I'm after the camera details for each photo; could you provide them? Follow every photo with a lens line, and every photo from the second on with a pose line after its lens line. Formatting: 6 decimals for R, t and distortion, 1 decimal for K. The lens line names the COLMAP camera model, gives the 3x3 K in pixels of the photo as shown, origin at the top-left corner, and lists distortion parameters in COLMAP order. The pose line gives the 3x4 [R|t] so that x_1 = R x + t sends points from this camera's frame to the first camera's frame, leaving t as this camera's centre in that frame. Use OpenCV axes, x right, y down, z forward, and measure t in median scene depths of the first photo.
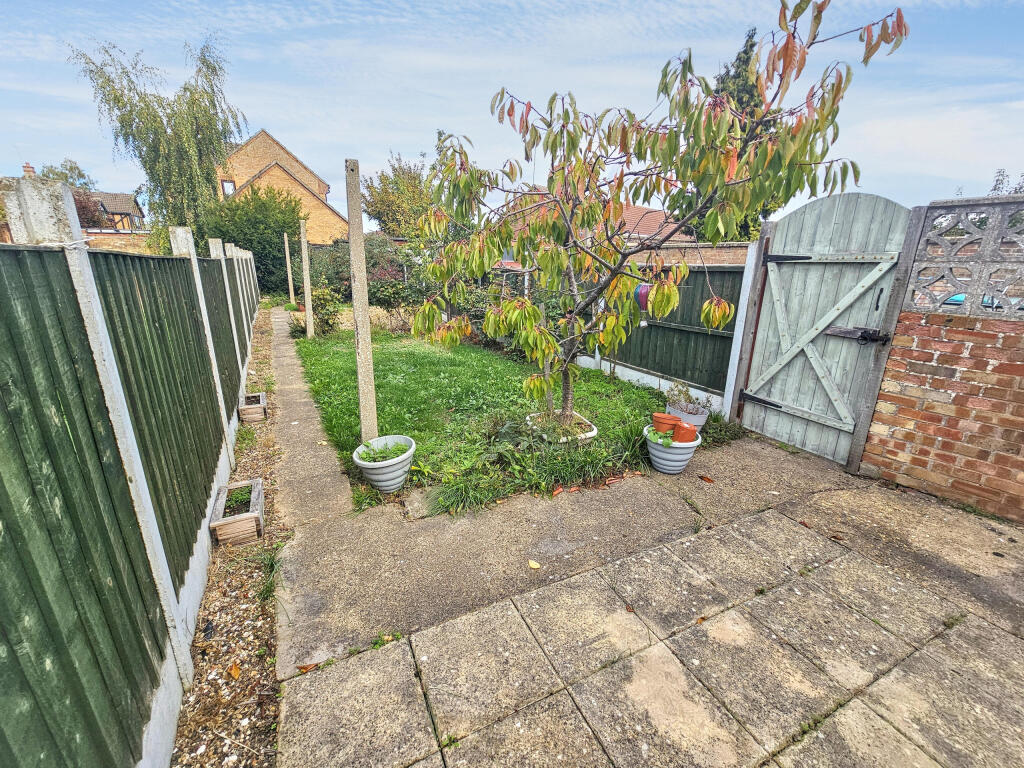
lens RADIAL K [[418.2, 0, 510.3], [0, 418.2, 385.6], [0, 0, 1]] dist [0.001478, -0.000163]
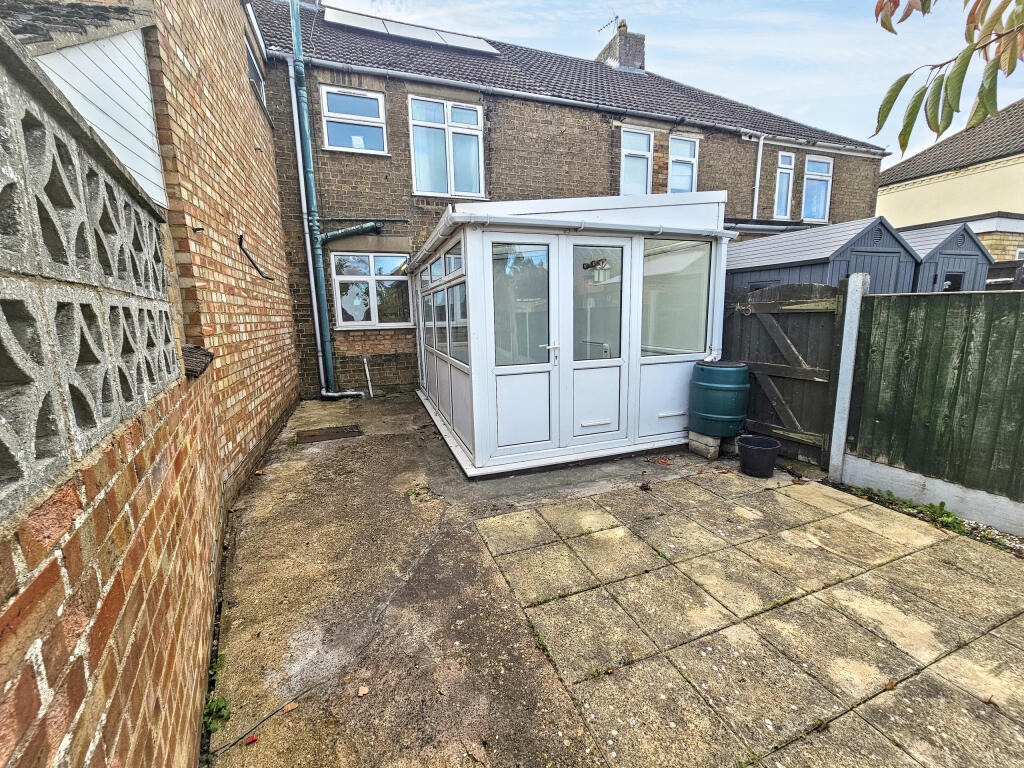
lens RADIAL K [[418.2, 0, 511.6], [0, 418.2, 384.6], [0, 0, 1]] dist [0.001478, -0.000163]
pose [[-0.996781, -0.001605, 0.080159, 1.286278], [0.033813, 0.898122, 0.438444, -0.461436], [-0.072697, 0.439743, -0.895177, 1.703062]]
